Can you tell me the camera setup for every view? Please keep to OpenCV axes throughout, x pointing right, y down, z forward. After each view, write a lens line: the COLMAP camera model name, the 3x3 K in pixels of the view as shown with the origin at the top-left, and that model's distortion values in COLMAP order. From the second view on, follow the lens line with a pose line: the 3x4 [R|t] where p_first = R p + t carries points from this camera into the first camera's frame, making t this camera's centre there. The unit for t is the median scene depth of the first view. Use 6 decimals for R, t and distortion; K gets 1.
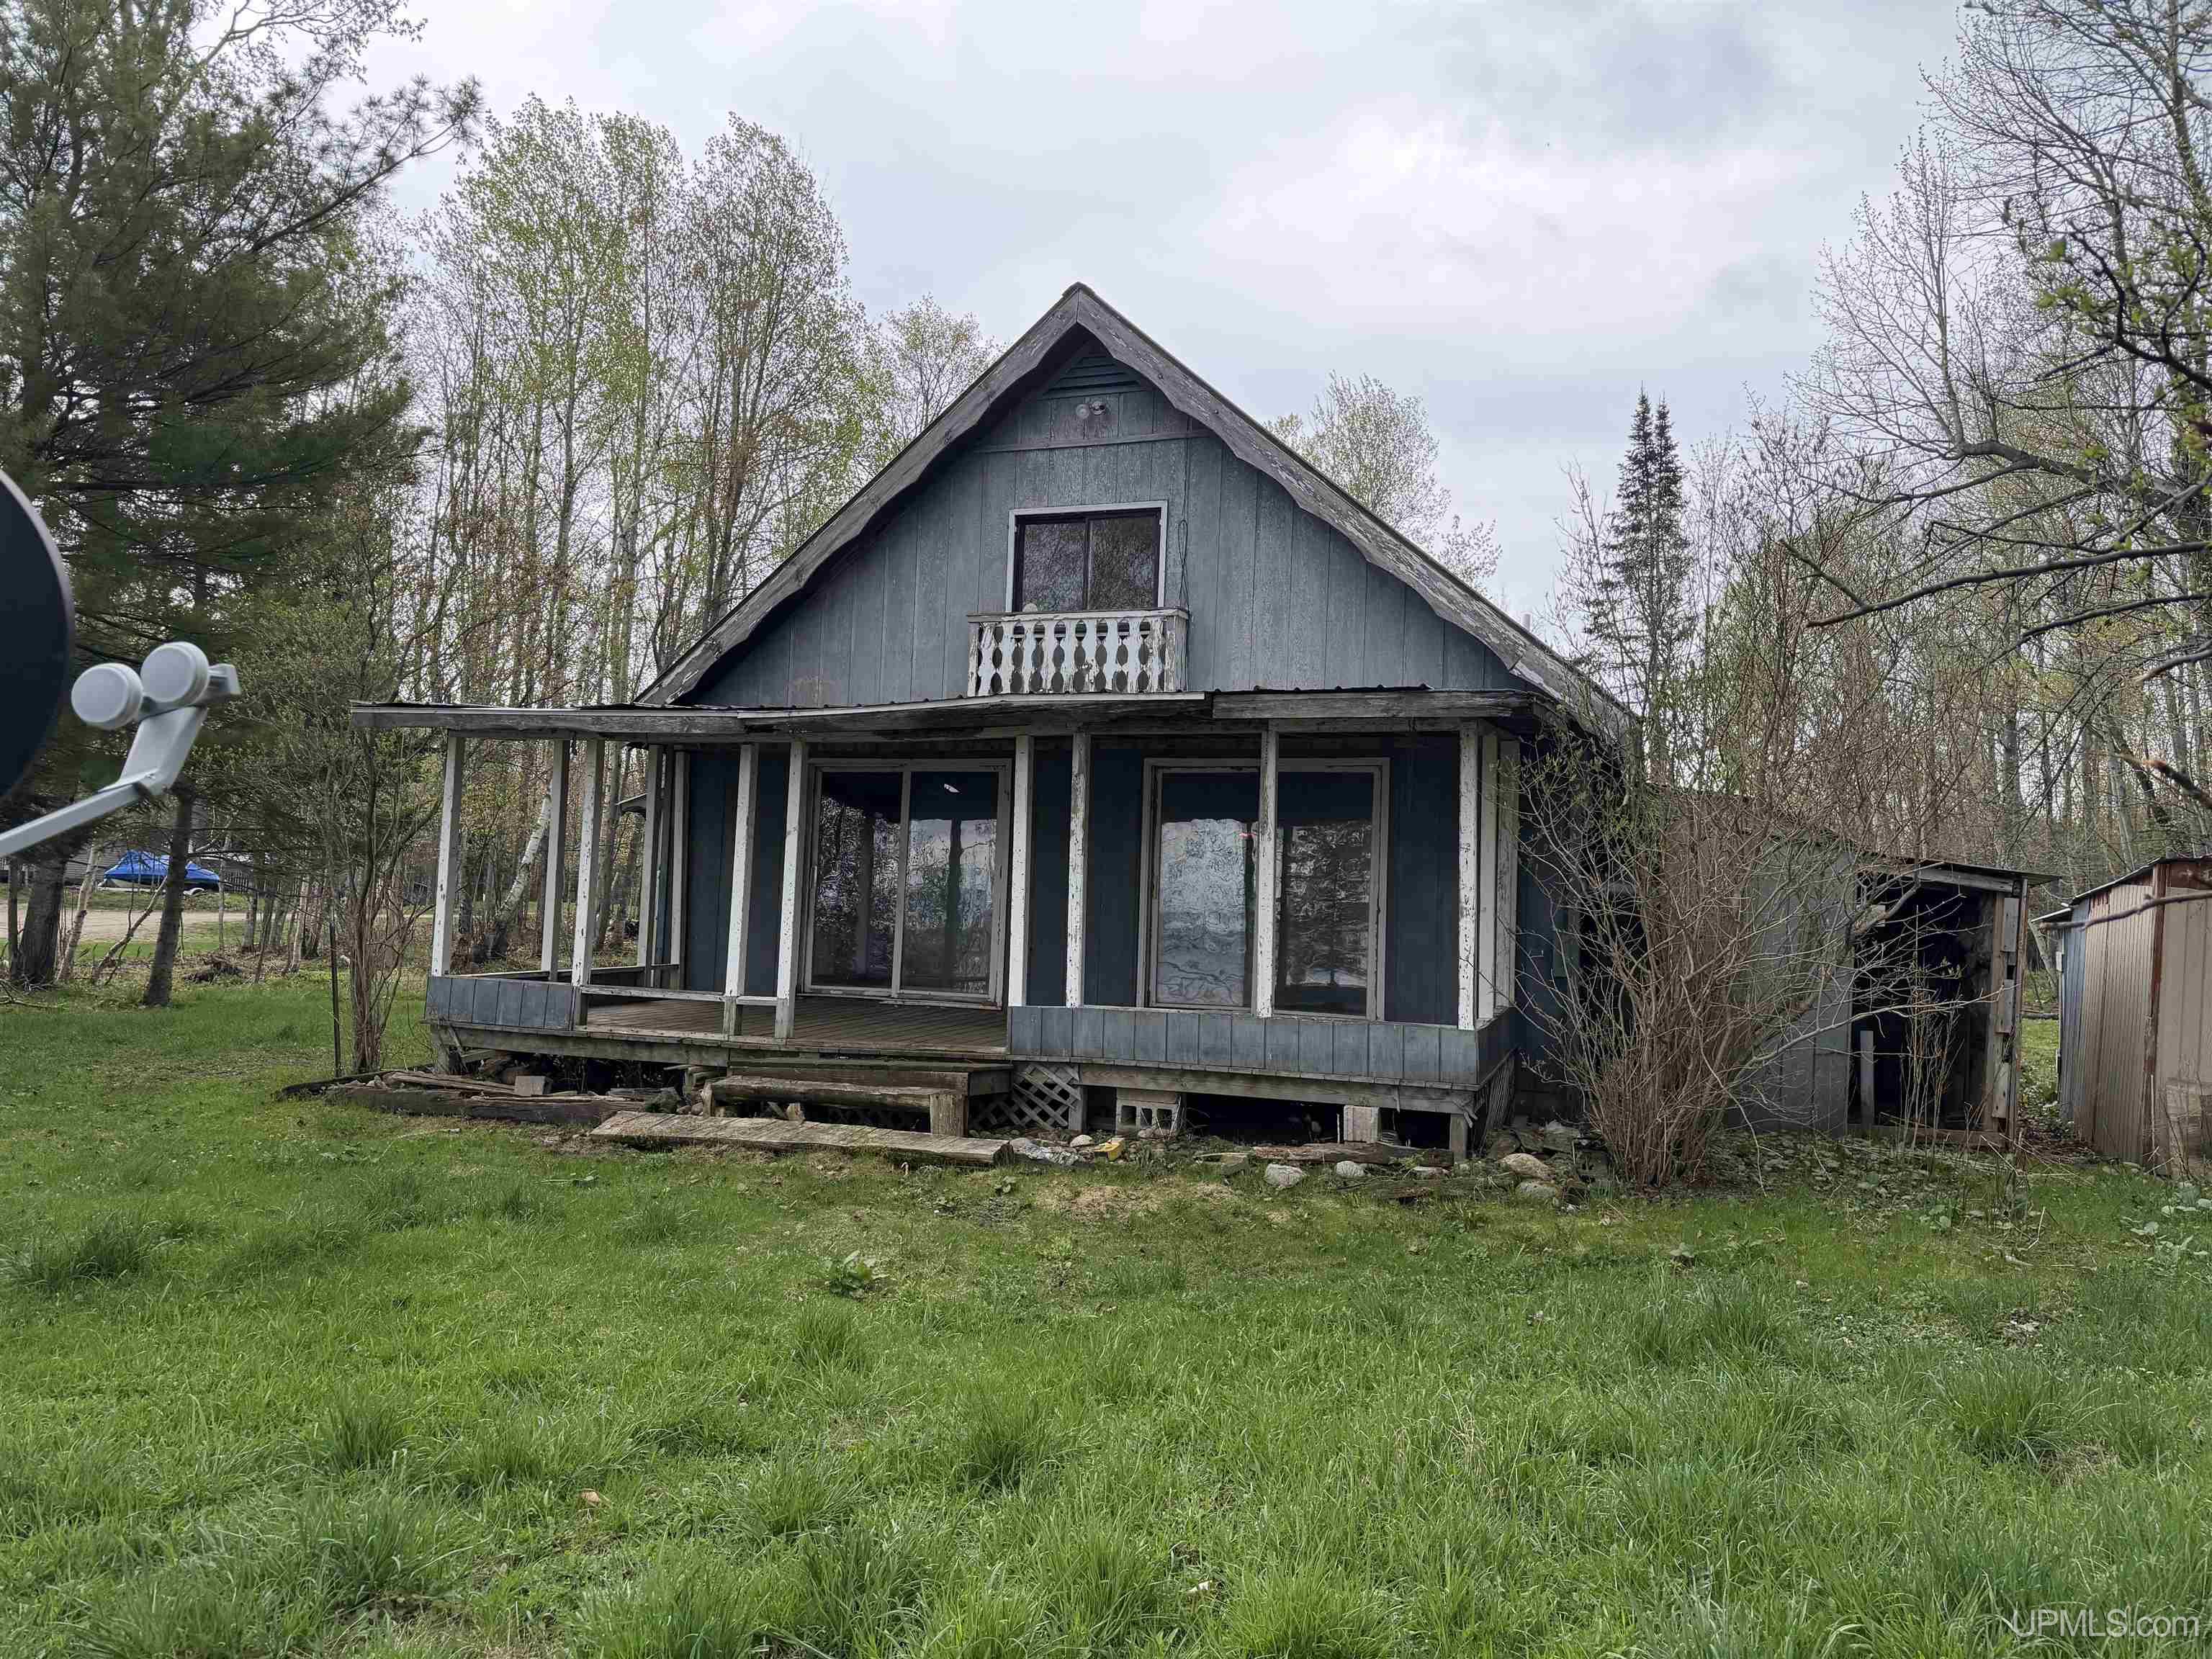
lens RADIAL K [[1552.5, 0, 1105.9], [0, 1552.5, 795.1], [0, 0, 1]] dist [-0.000520, -0.001138]
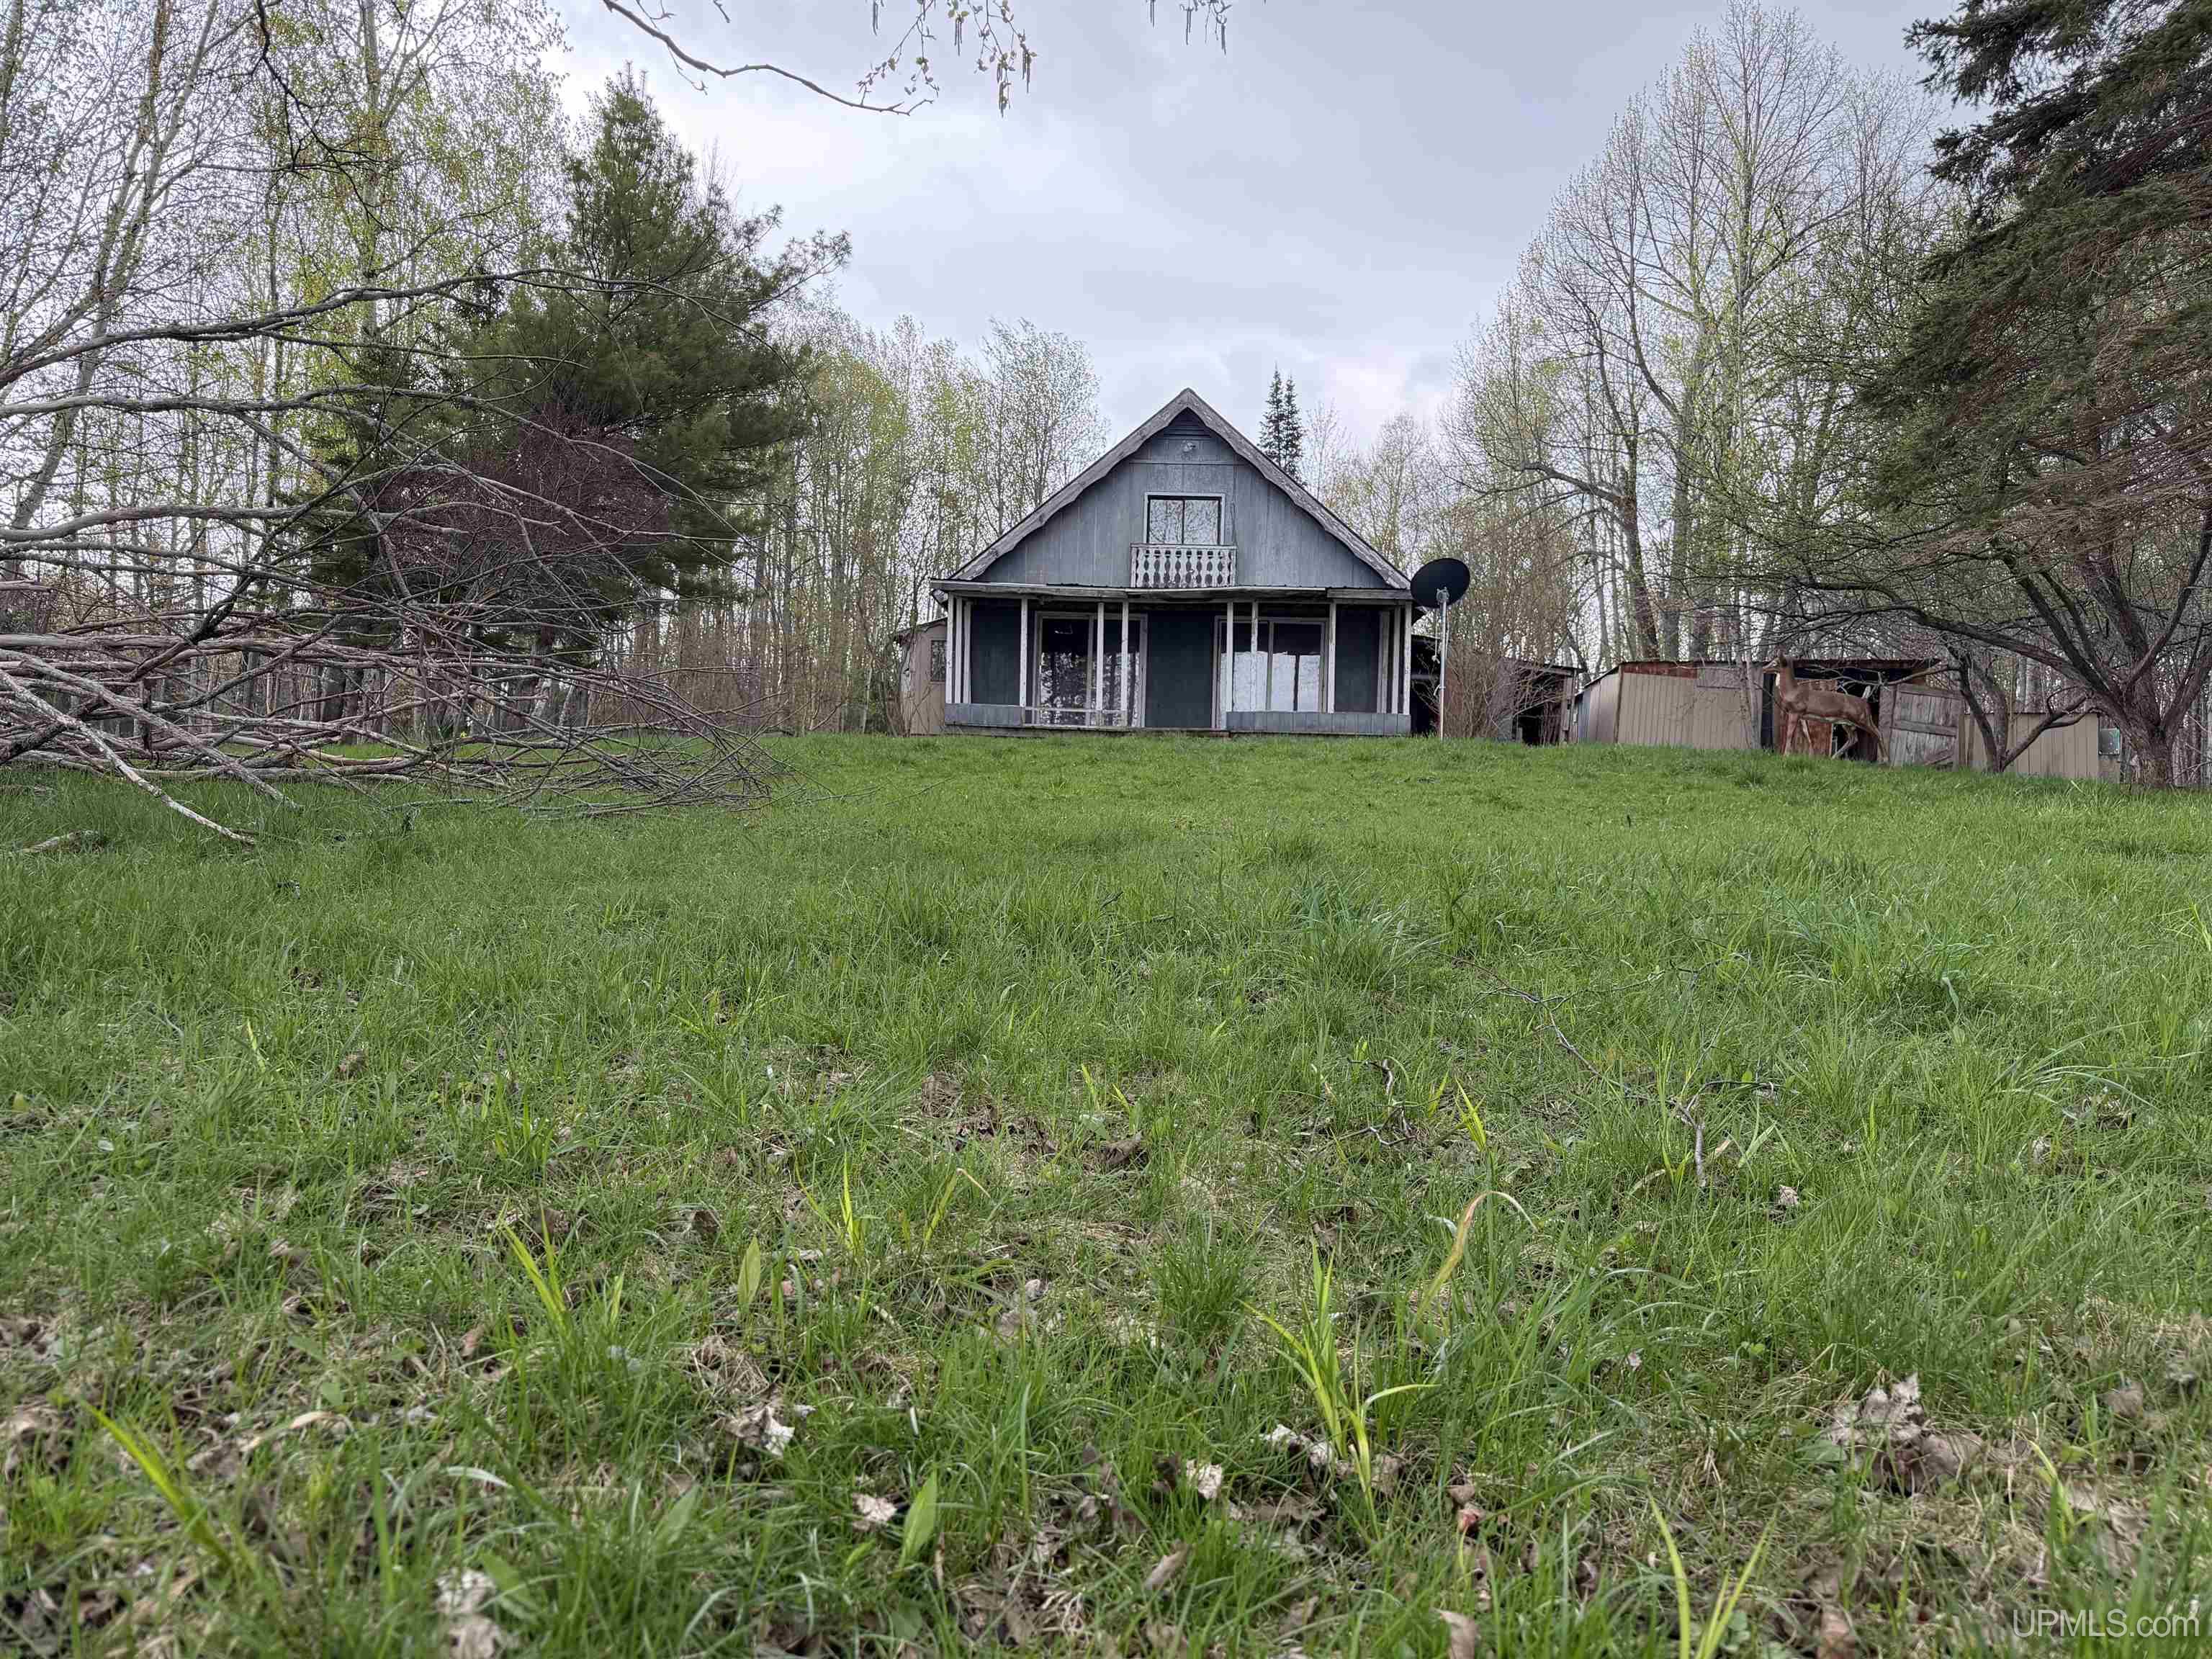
lens RADIAL K [[1611.8, 0, 1106.0], [0, 1611.8, 829.5], [0, 0, 1]] dist [0.001781, -0.000906]
pose [[0.949385, -0.011023, 0.313920, -0.810430], [-0.016377, 0.996288, 0.084513, 0.084256], [-0.313686, -0.085377, 0.945681, -1.071802]]
